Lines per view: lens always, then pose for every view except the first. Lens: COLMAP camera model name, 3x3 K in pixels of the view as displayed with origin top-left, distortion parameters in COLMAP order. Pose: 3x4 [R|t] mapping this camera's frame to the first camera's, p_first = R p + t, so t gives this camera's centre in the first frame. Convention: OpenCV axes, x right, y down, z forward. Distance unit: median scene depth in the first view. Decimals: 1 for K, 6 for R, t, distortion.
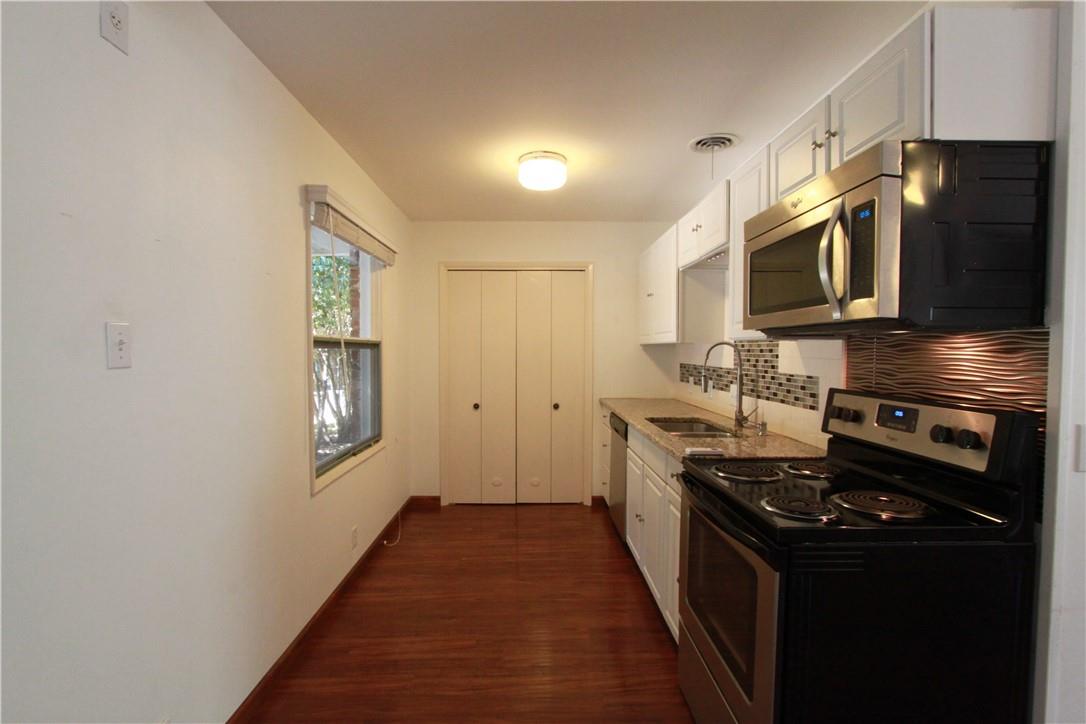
lens RADIAL K [[499.7, 0, 540.2], [0, 499.7, 365.9], [0, 0, 1]] dist [-0.018309, 0.000649]
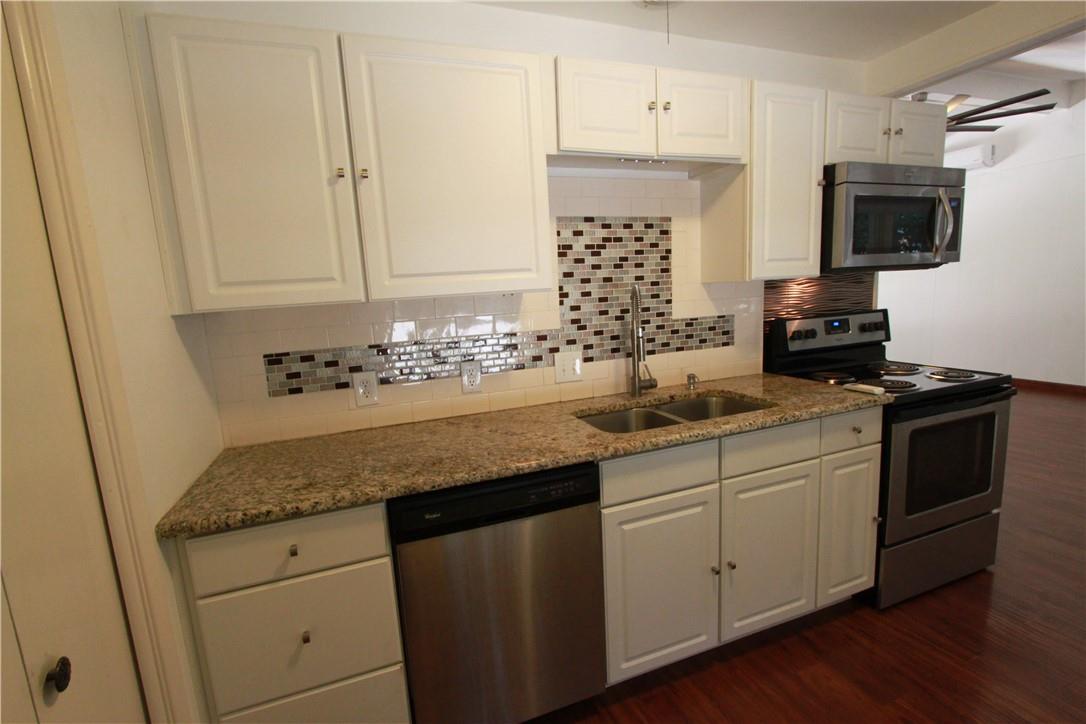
lens RADIAL K [[499.7, 0, 542.3], [0, 499.7, 362.5], [0, 0, 1]] dist [-0.018309, 0.000649]
pose [[-0.327012, -0.119815, 0.937394, -0.335859], [0.086250, 0.984006, 0.155862, -0.078329], [-0.941076, 0.131819, -0.311448, 1.675006]]
